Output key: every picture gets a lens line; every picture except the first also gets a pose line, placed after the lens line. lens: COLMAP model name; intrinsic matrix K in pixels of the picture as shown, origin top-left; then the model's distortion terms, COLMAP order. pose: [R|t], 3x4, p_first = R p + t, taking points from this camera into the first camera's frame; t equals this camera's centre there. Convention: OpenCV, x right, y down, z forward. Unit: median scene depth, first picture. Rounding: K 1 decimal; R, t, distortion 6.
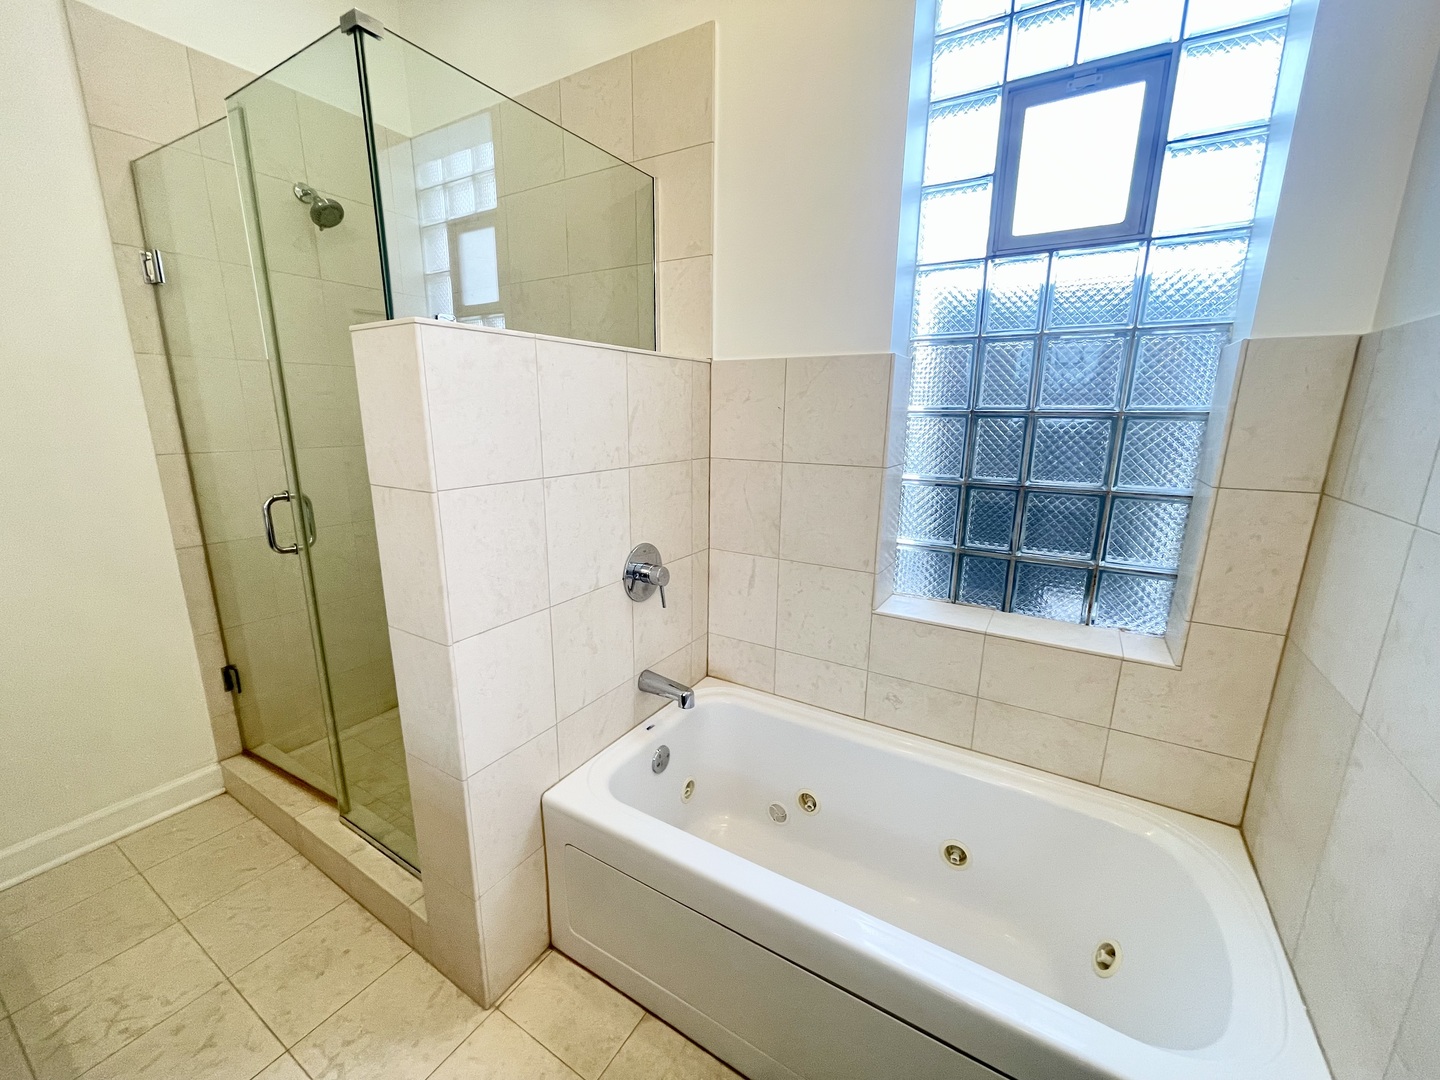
lens RADIAL K [[583.1, 0, 720.0], [0, 583.1, 540.0], [0, 0, 1]] dist [0.011773, -0.000054]
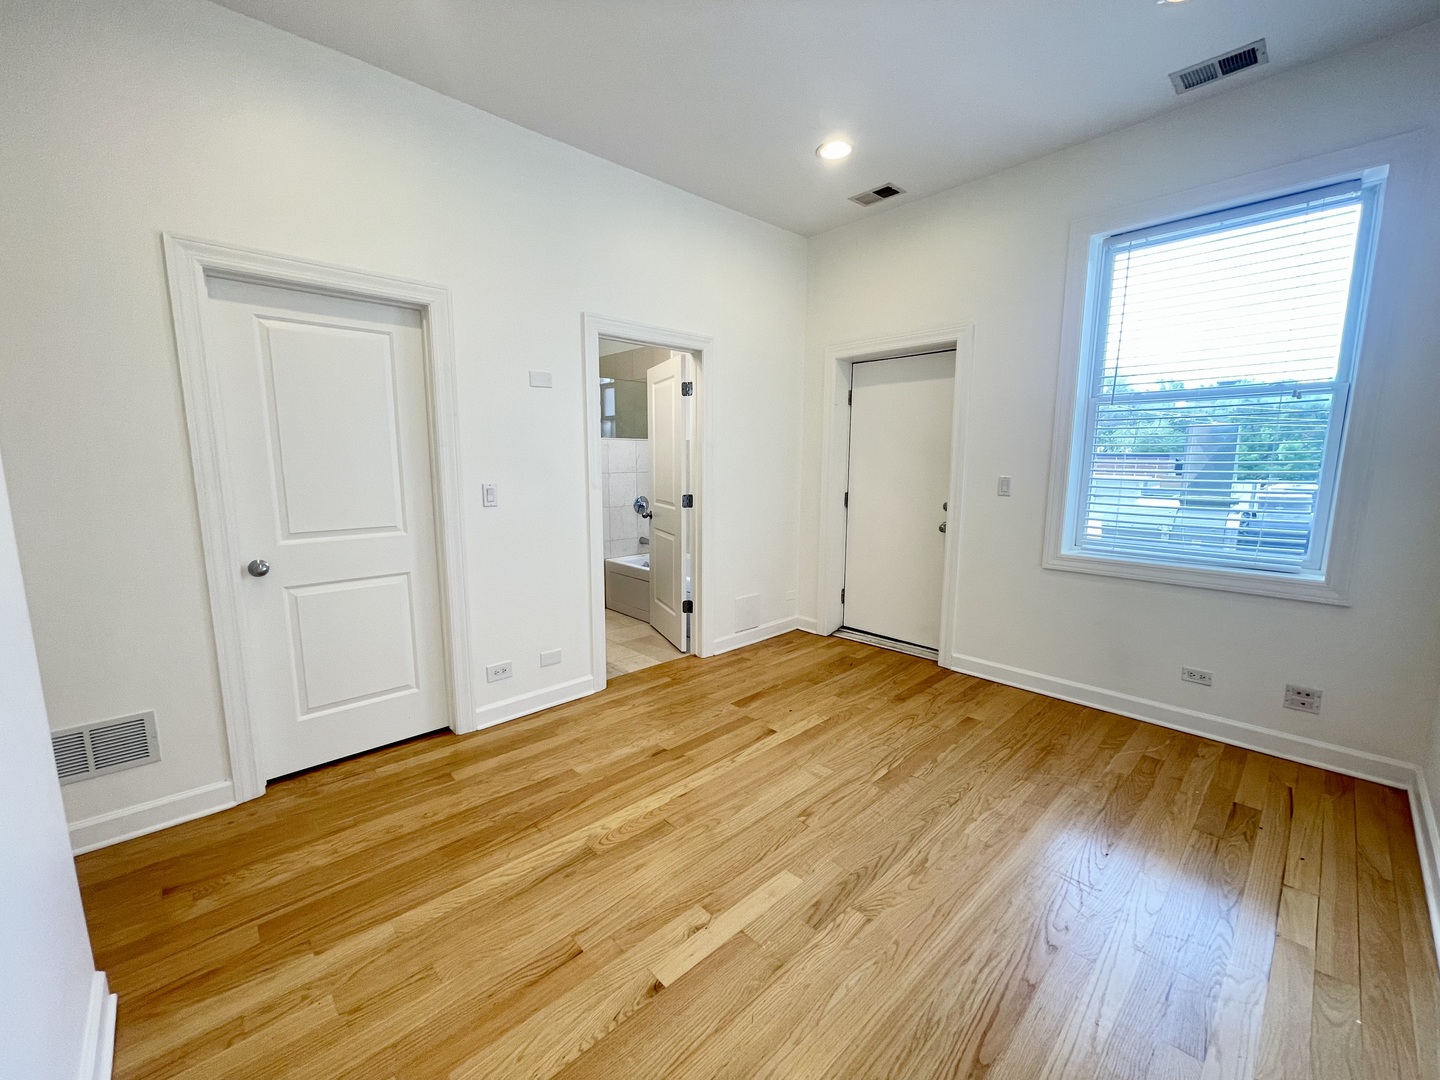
lens RADIAL K [[583.1, 0, 720.0], [0, 583.1, 540.0], [0, 0, 1]] dist [0.011773, -0.000054]
pose [[0.965576, 0.028286, -0.258580, 1.191146], [-0.049192, 0.995989, -0.074739, 0.492104], [0.255429, 0.084886, 0.963094, -2.091089]]
